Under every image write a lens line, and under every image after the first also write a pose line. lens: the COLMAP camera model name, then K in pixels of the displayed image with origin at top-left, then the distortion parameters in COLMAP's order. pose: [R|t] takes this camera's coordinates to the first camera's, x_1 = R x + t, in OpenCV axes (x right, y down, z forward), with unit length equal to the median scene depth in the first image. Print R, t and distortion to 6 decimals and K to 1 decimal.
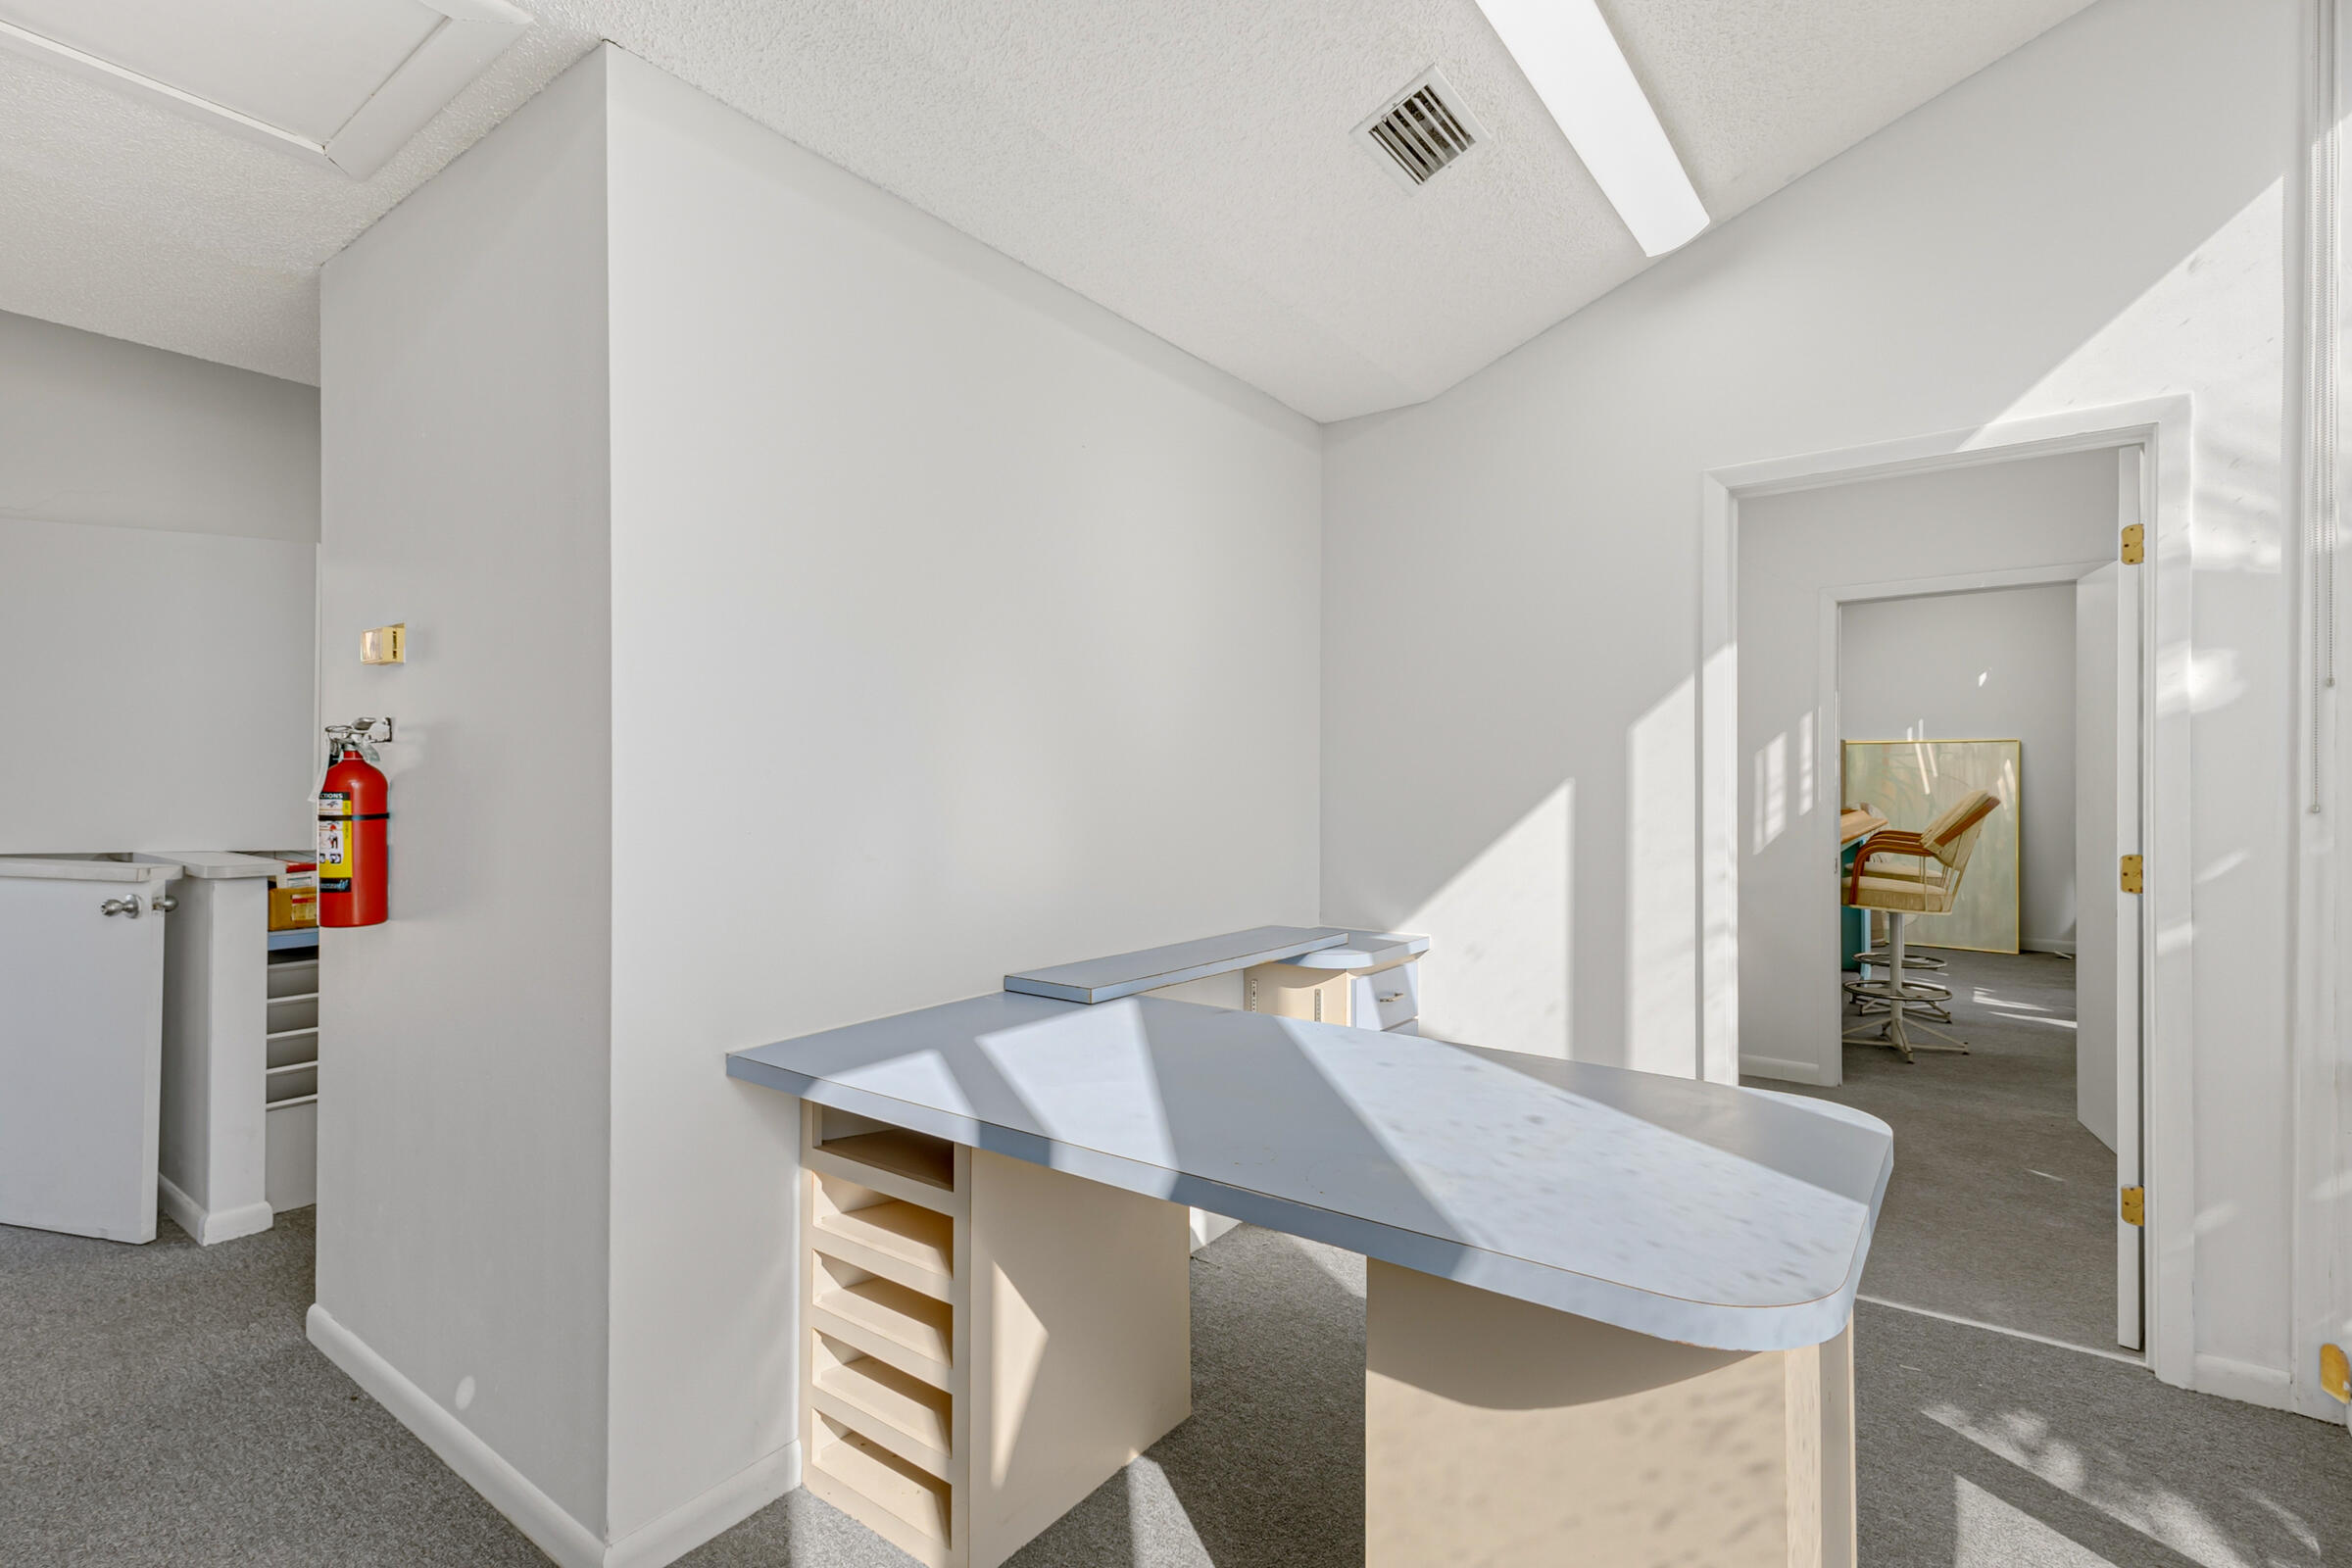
lens RADIAL K [[1097.3, 0, 1170.1], [0, 1097.3, 785.3], [0, 0, 1]] dist [0.001130, 0.000228]
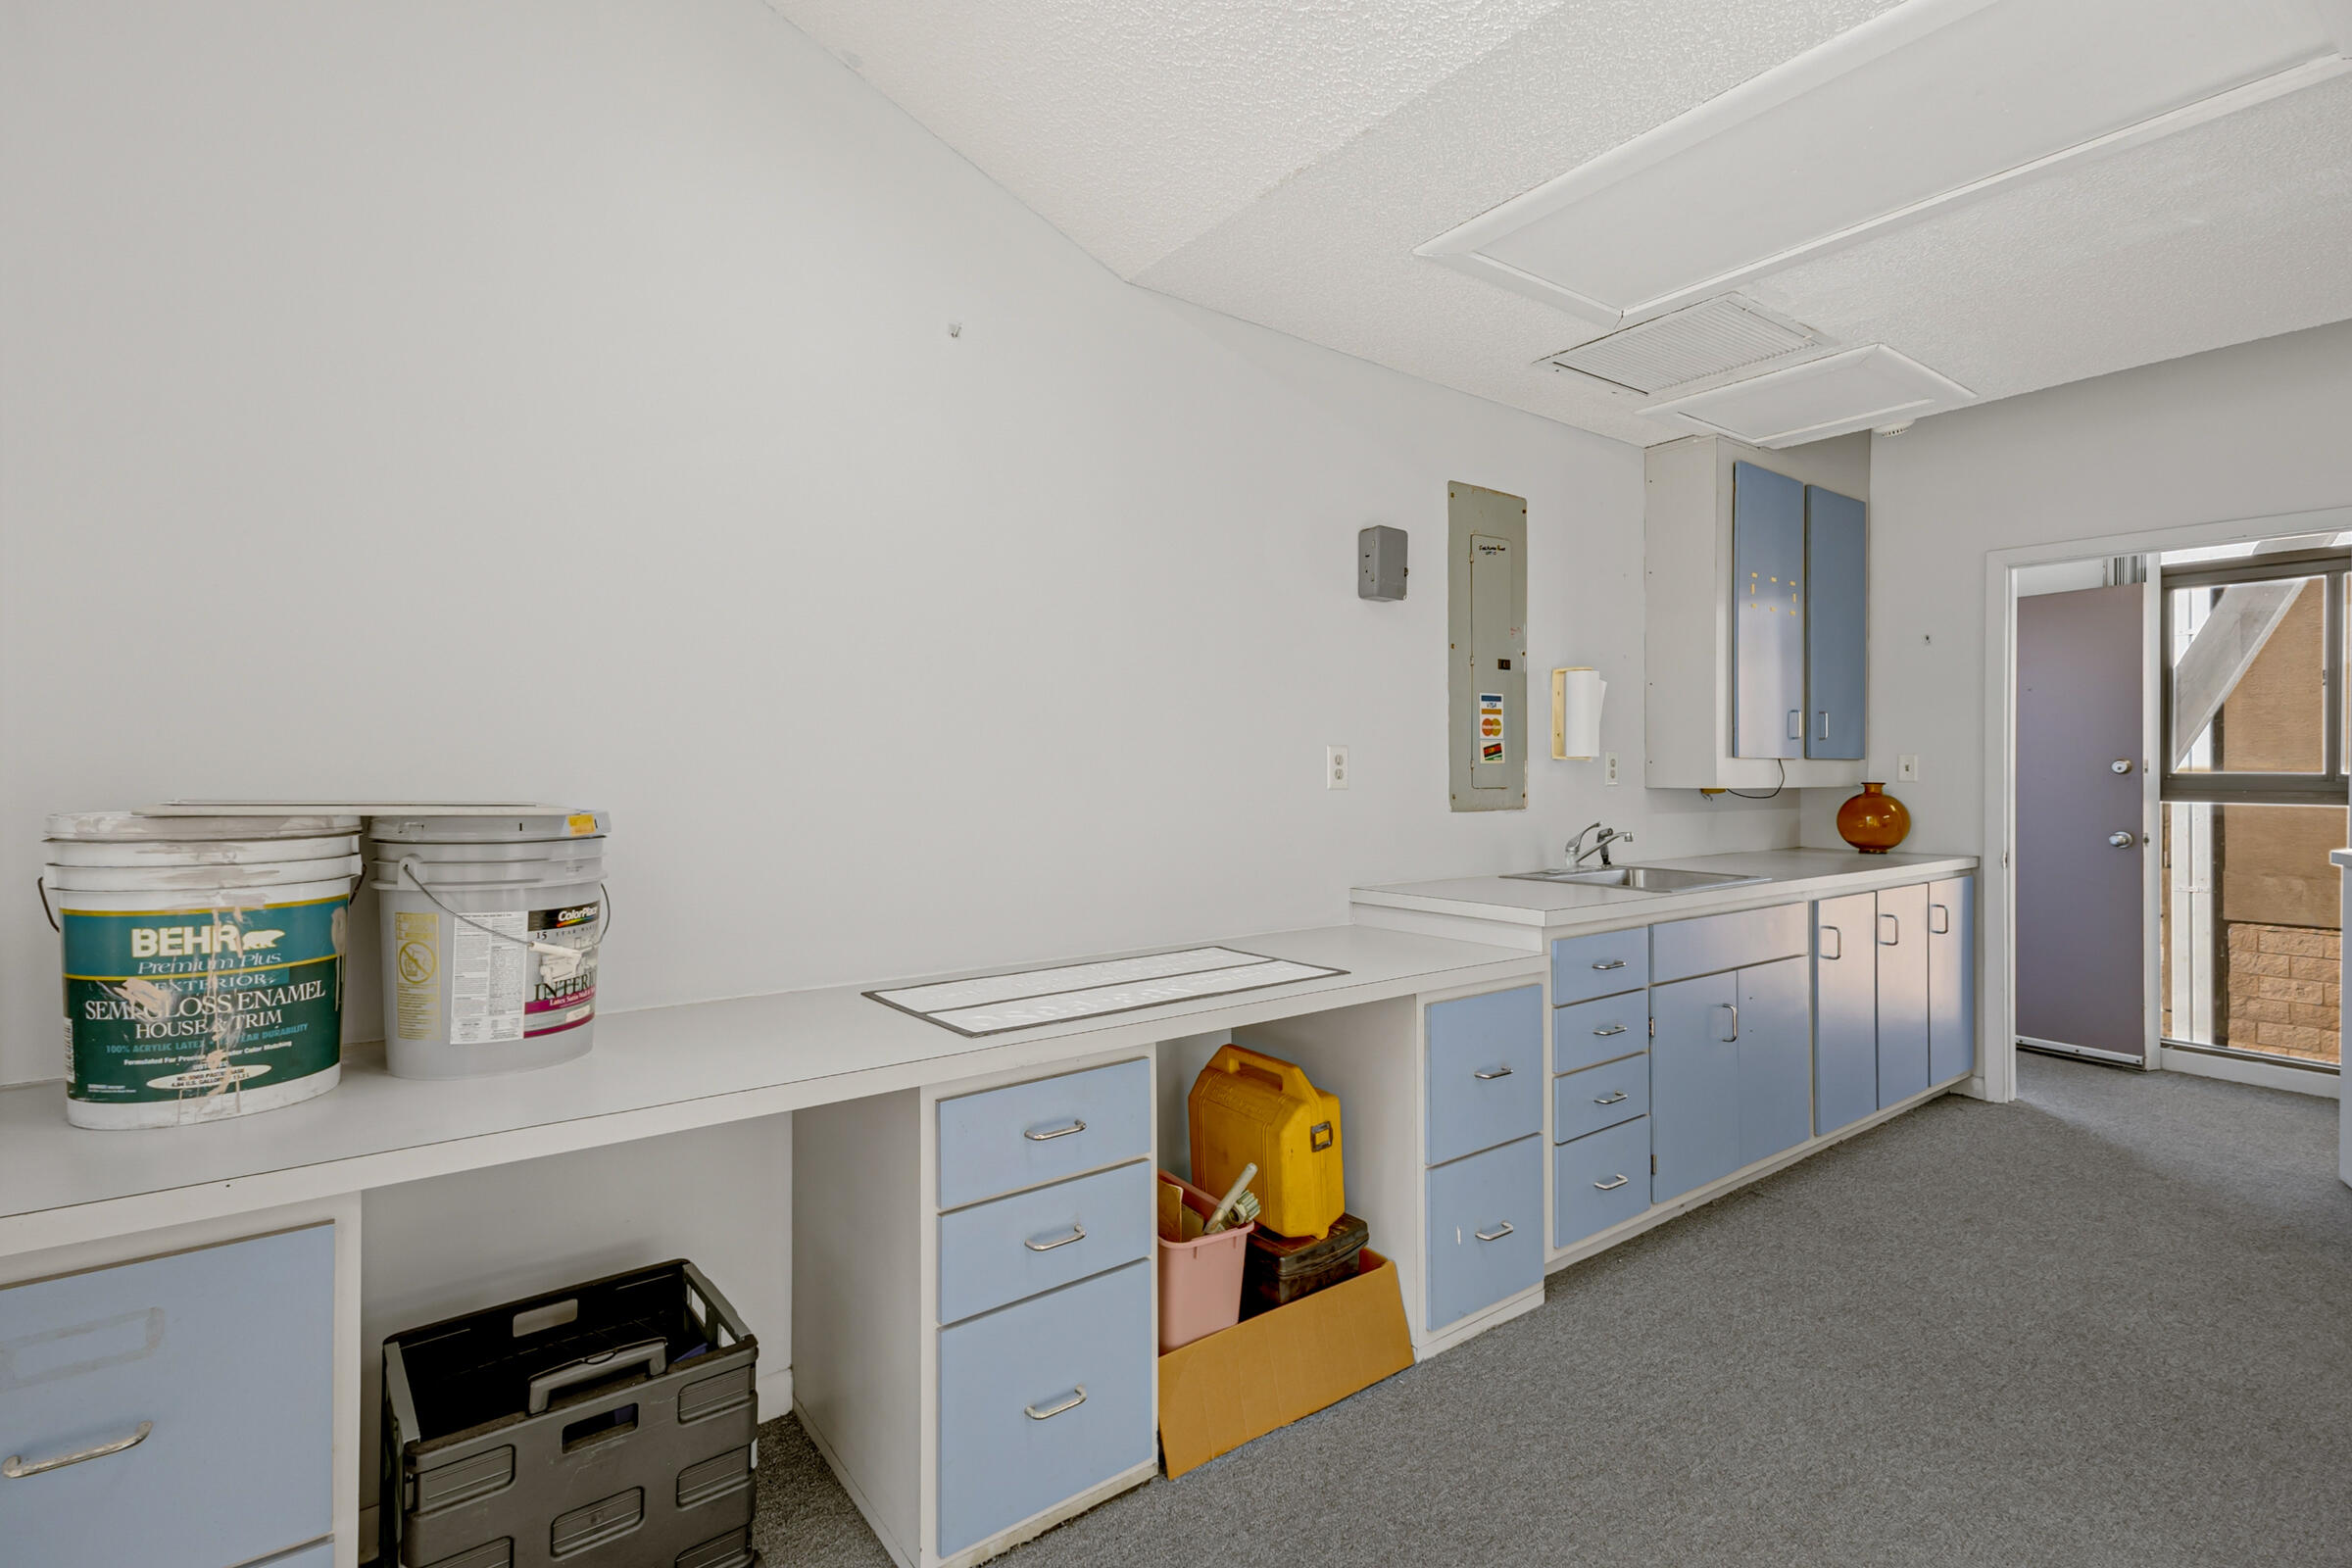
lens RADIAL K [[1097.3, 0, 1171.4], [0, 1097.3, 782.1], [0, 0, 1]] dist [0.001130, 0.000228]
pose [[-0.285844, -0.001572, -0.958275, 0.327726], [0.001937, 0.999996, -0.002219, 0.002249], [0.958274, -0.002491, -0.285840, 0.352112]]
